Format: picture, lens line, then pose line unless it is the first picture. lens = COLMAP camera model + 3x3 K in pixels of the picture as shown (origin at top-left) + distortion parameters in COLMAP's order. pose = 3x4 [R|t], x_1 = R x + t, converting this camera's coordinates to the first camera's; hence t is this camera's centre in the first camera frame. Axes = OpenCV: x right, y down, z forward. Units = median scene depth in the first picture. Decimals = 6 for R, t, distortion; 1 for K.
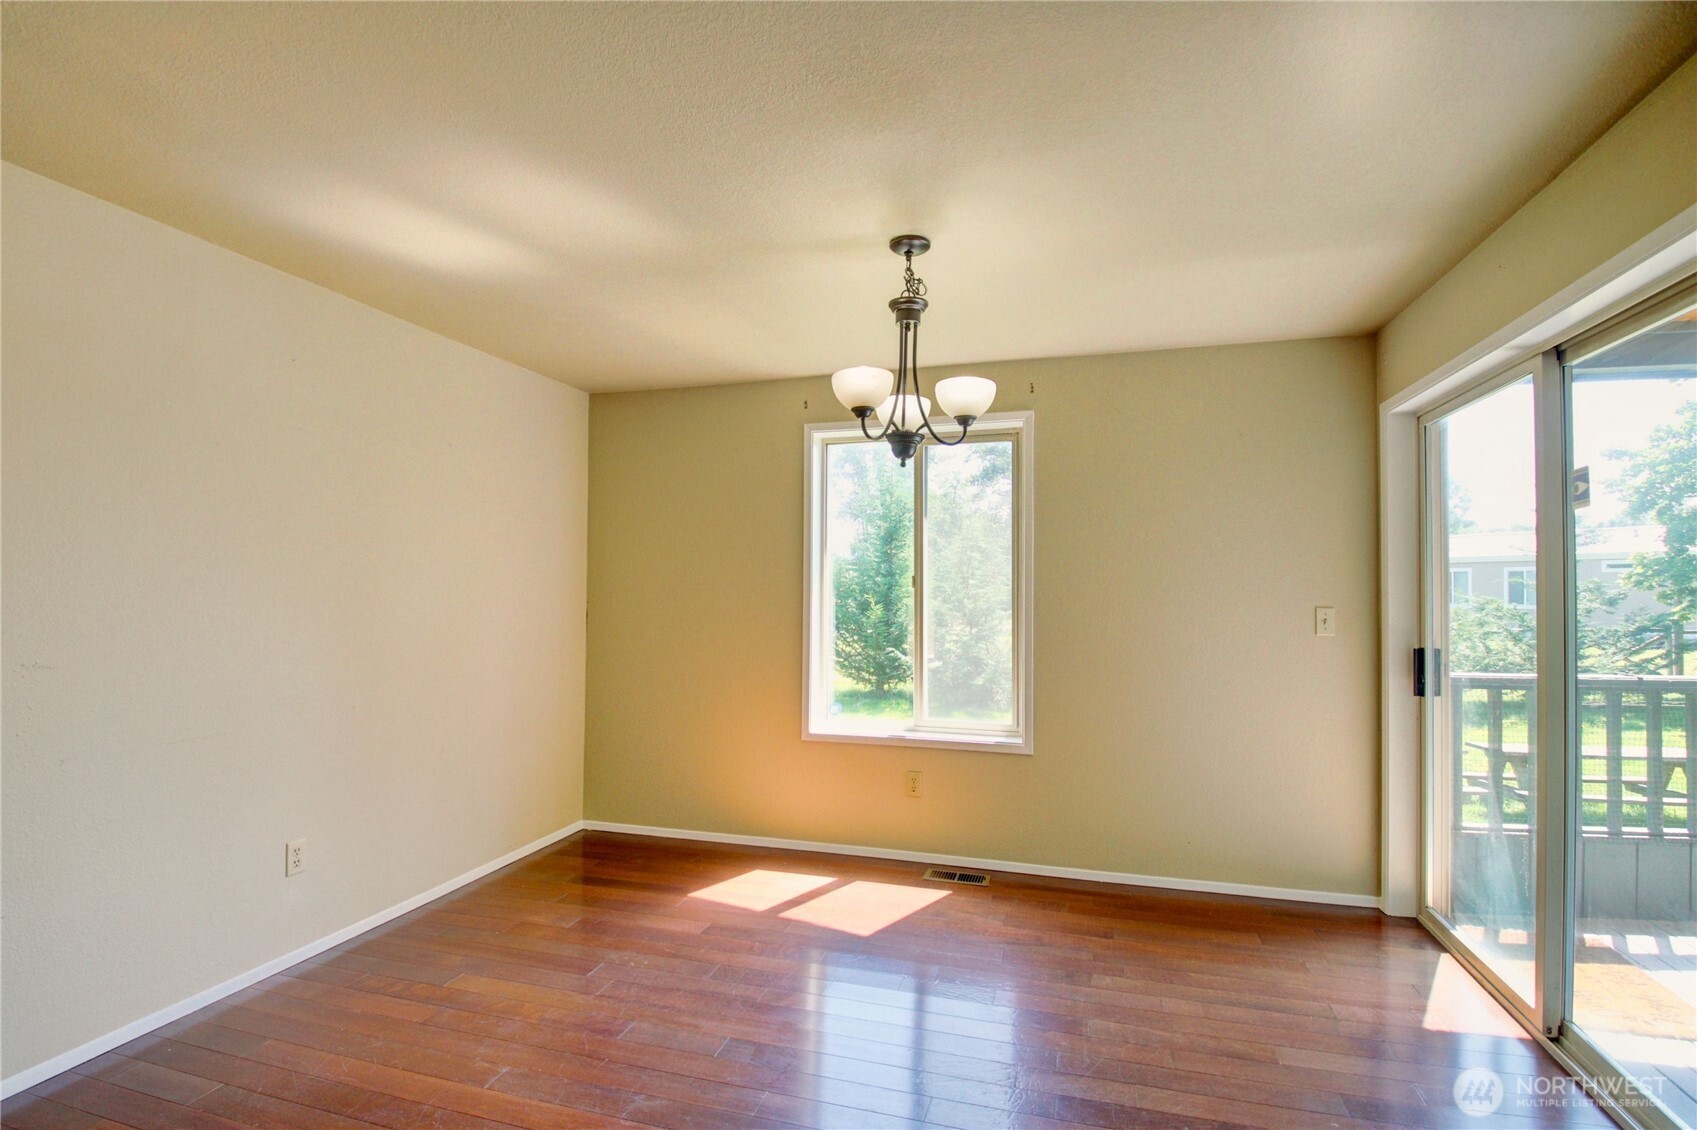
lens RADIAL K [[806.4, 0, 845.5], [0, 806.4, 568.6], [0, 0, 1]] dist [0.028774, -0.038444]
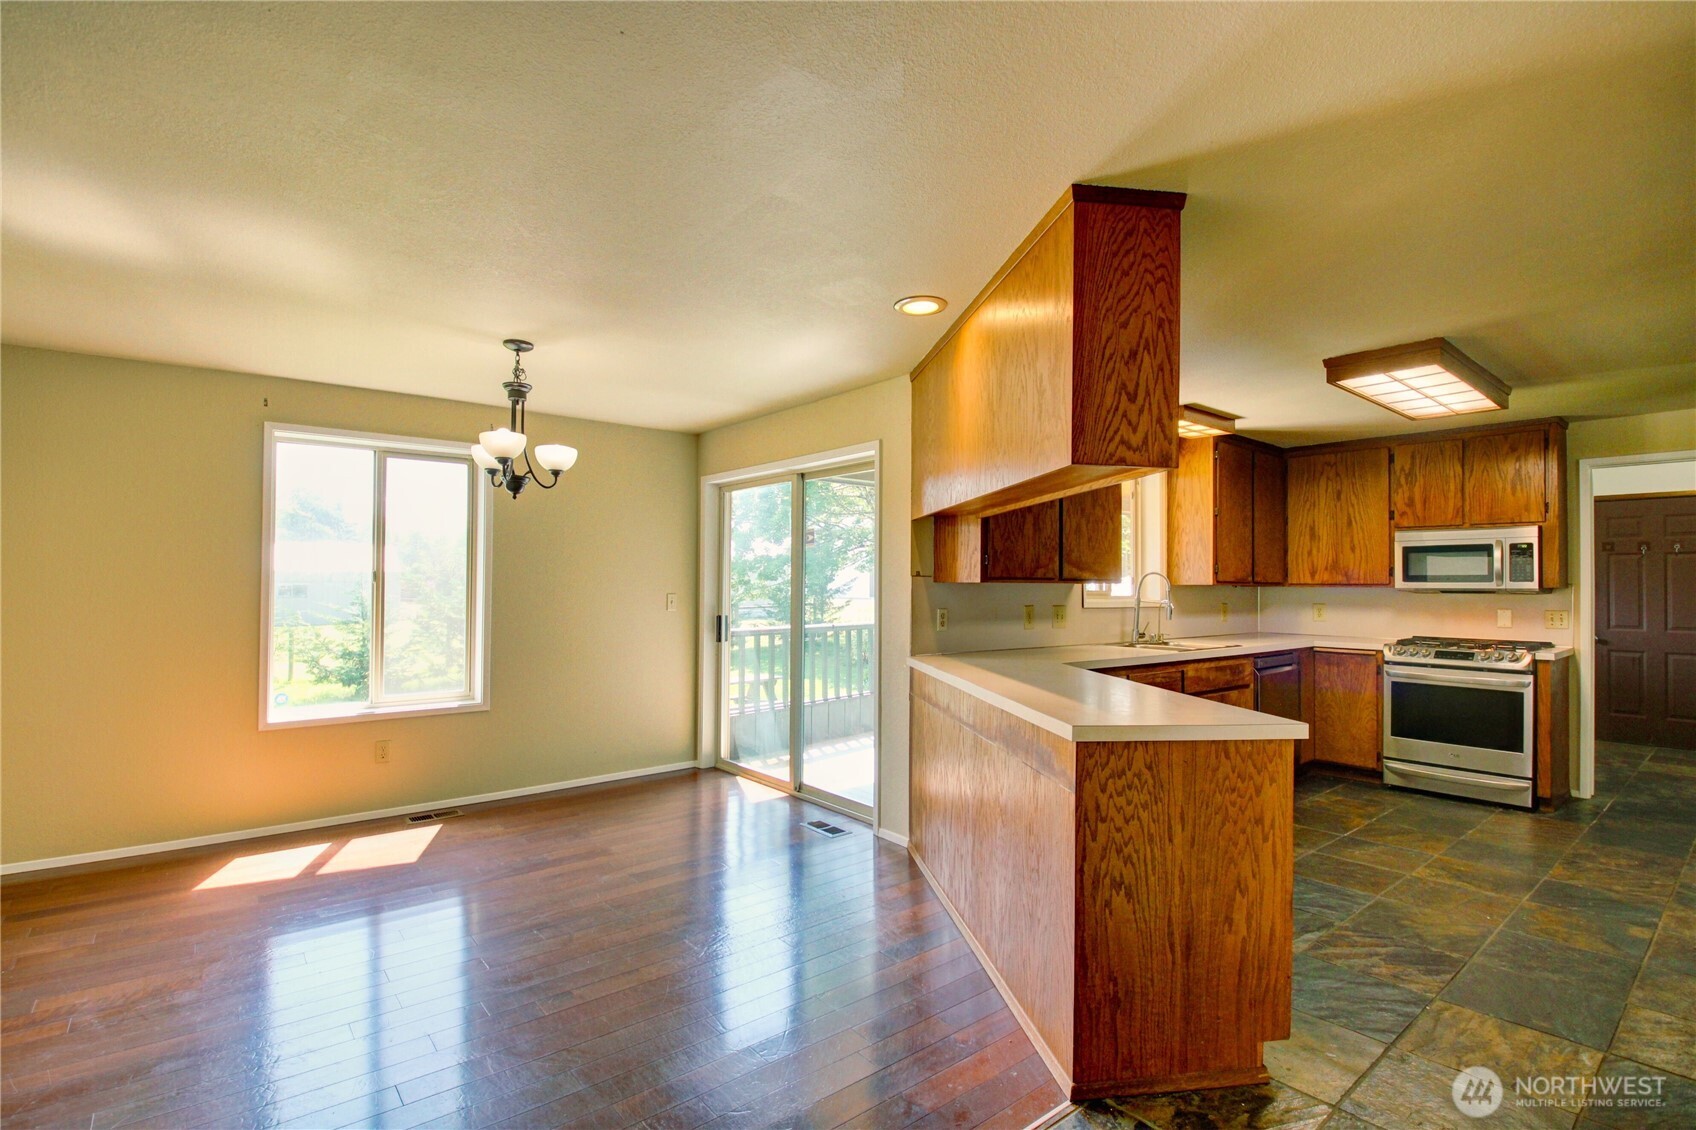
lens RADIAL K [[788.2, 0, 838.9], [0, 788.2, 567.9], [0, 0, 1]] dist [0.025702, -0.042631]
pose [[0.561750, 0.015949, 0.827154, -0.598678], [-0.019225, 0.999796, -0.006222, -0.003389], [-0.827084, -0.012407, 0.561942, -0.213721]]
